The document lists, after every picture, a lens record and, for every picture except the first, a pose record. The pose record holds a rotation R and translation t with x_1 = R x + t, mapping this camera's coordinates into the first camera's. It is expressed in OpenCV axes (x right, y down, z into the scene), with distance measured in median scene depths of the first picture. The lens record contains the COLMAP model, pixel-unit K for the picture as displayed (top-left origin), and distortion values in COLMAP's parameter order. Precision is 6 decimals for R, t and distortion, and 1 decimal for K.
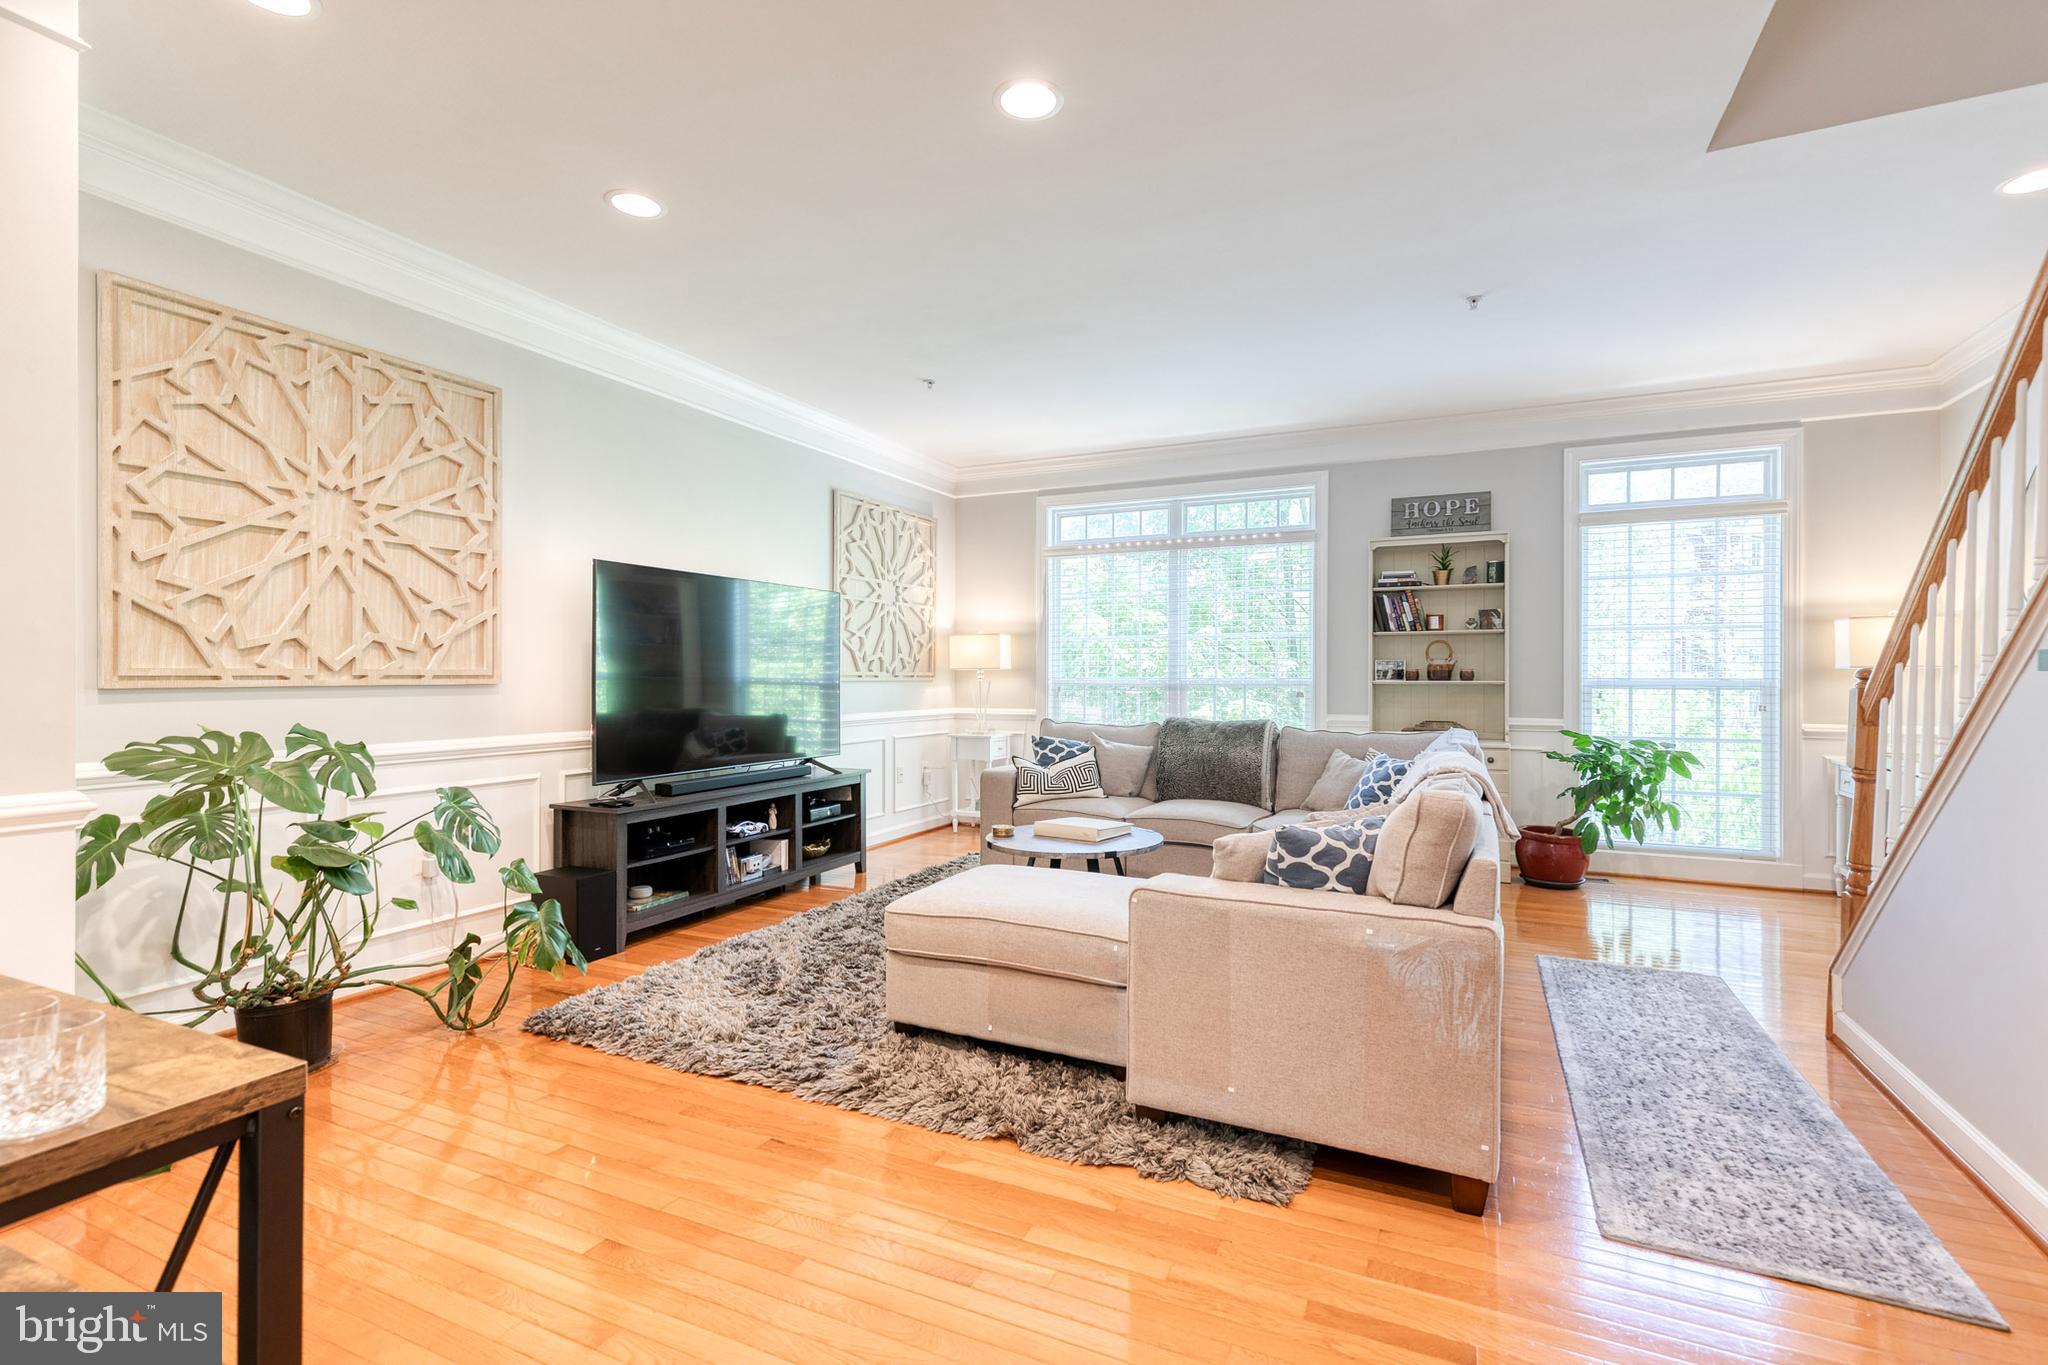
lens RADIAL K [[911.2, 0, 1041.8], [0, 911.2, 674.1], [0, 0, 1]] dist [0.001959, -0.000832]
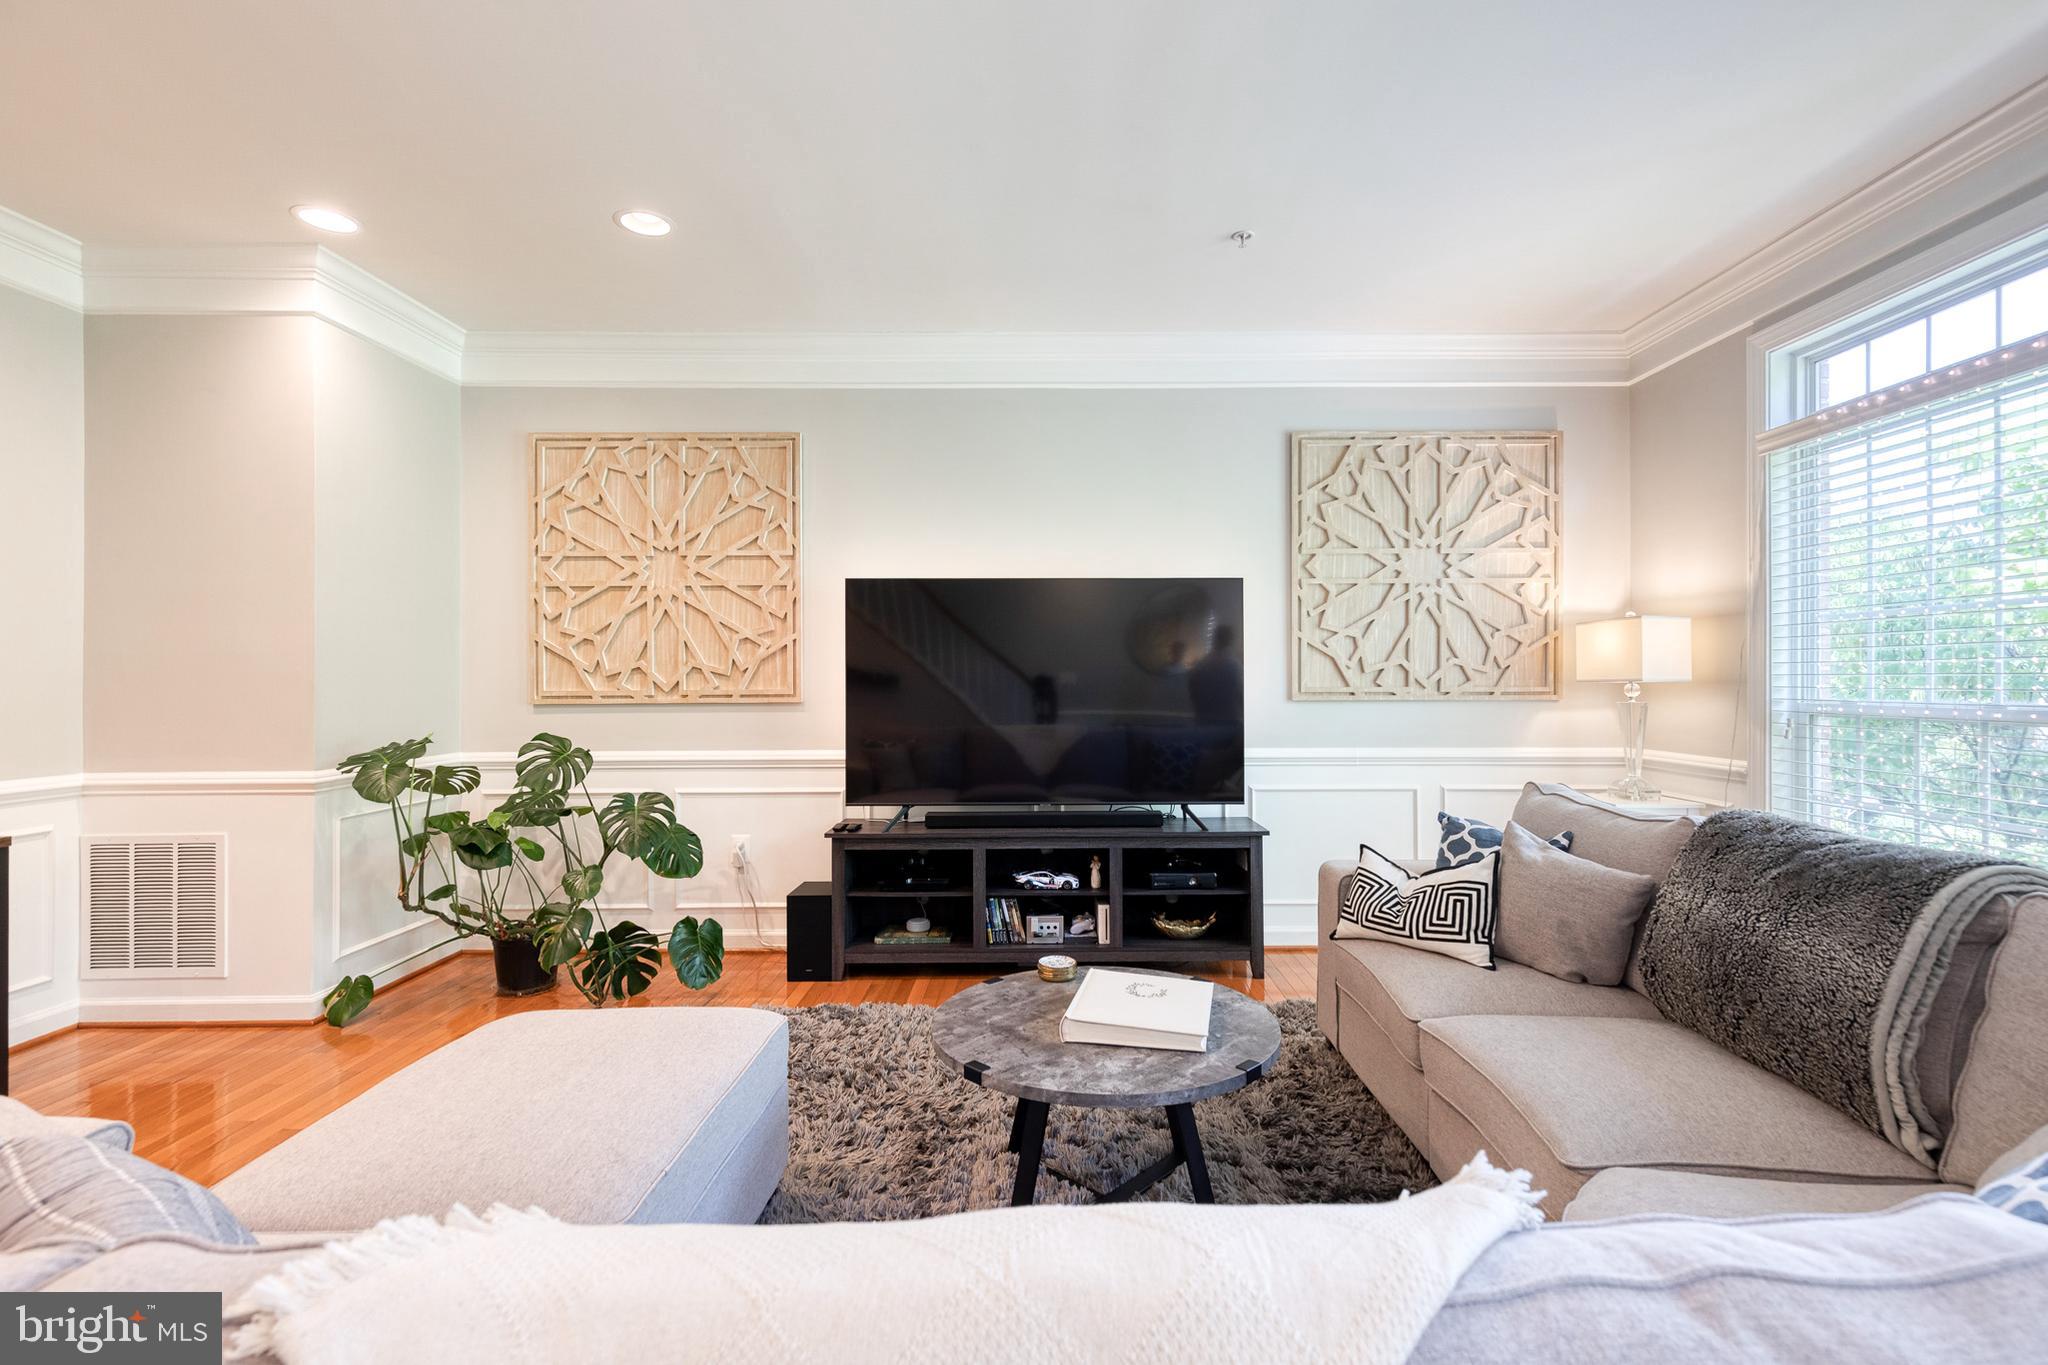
lens RADIAL K [[911.2, 0, 1041.8], [0, 911.2, 674.1], [0, 0, 1]] dist [0.001959, -0.000832]
pose [[0.426266, -0.009907, -0.904544, 0.530718], [0.005239, 0.999950, -0.008483, -0.012702], [0.904583, -0.001123, 0.426296, 0.814809]]
